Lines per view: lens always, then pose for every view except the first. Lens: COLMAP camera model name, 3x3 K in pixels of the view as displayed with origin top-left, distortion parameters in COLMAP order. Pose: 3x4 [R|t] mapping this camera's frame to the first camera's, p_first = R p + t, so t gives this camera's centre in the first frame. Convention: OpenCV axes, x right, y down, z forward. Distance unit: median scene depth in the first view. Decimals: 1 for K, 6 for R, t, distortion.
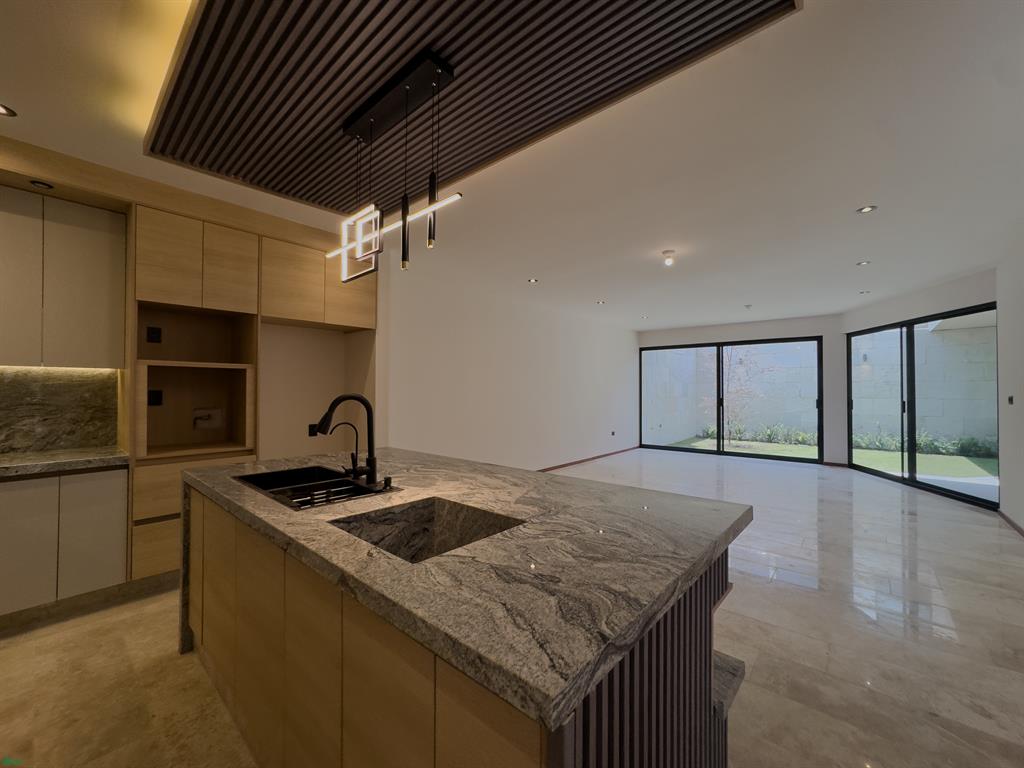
lens RADIAL K [[413.8, 0, 512.0], [0, 413.8, 384.0], [0, 0, 1]] dist [-0.027247, 0.012097]
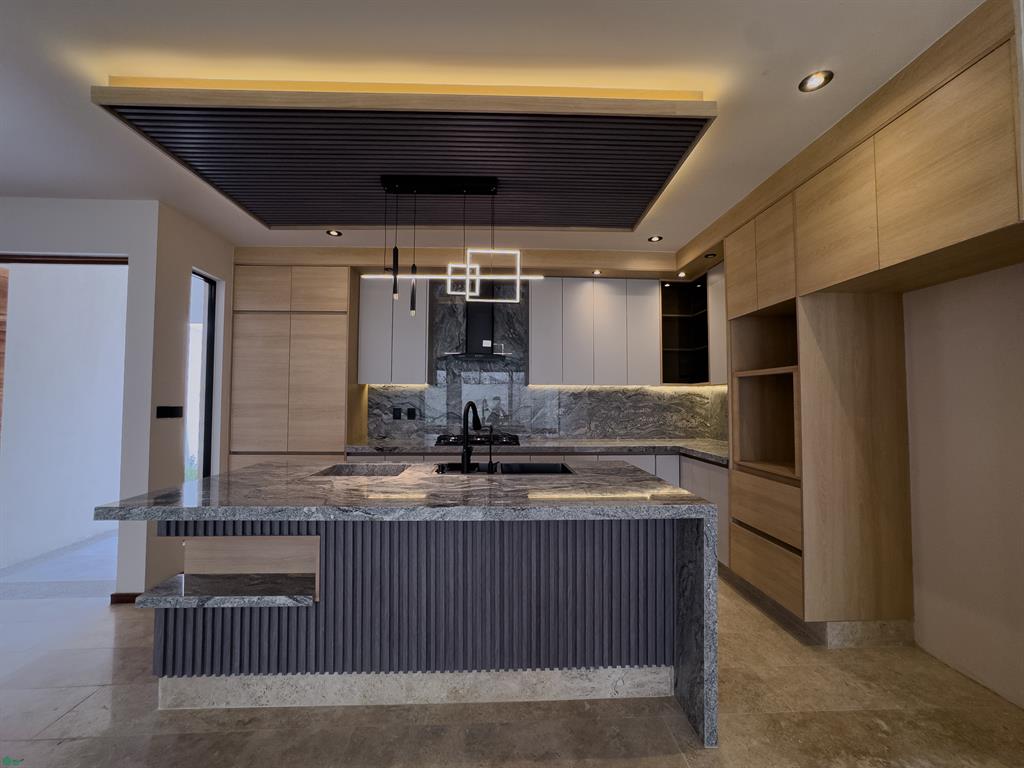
lens RADIAL K [[413.8, 0, 512.0], [0, 413.8, 384.0], [0, 0, 1]] dist [-0.027247, 0.012097]
pose [[-0.718356, -0.032999, -0.694892, 0.247791], [0.000730, 0.998838, -0.048188, 0.019534], [0.695675, -0.035124, -0.717497, 1.178507]]
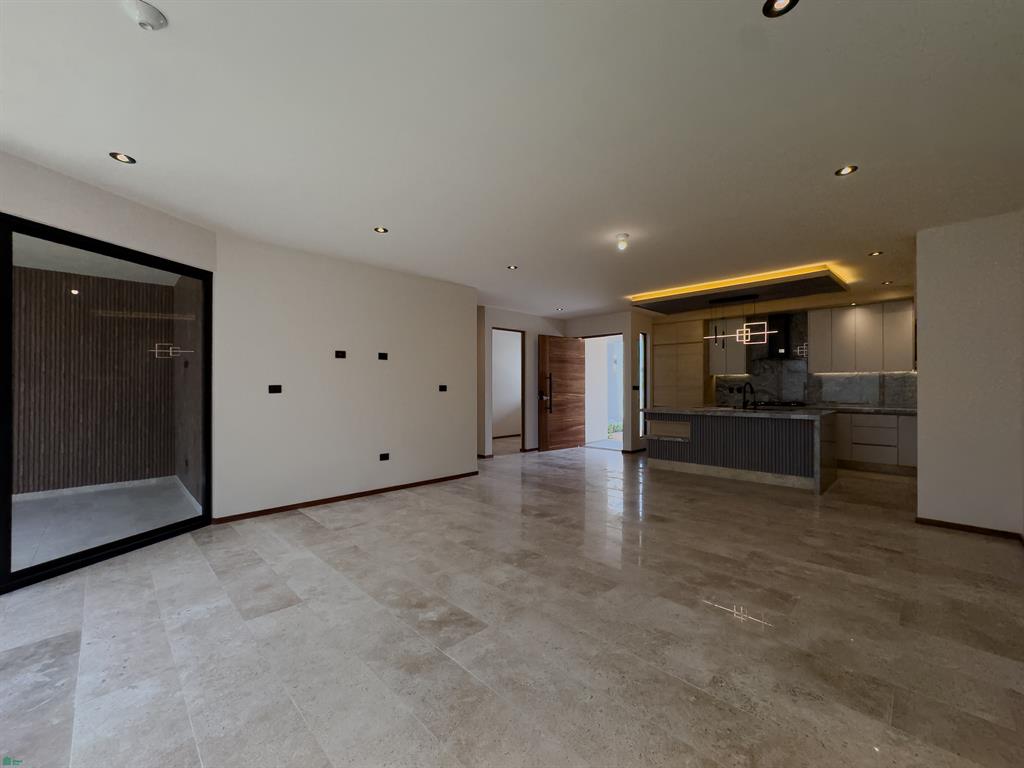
lens RADIAL K [[413.8, 0, 512.0], [0, 413.8, 384.0], [0, 0, 1]] dist [-0.027247, 0.012097]
pose [[-0.996019, -0.001037, 0.089132, 0.789585], [-0.002213, 0.999912, -0.013091, 0.055043], [-0.089110, -0.013236, -0.995934, 2.865046]]
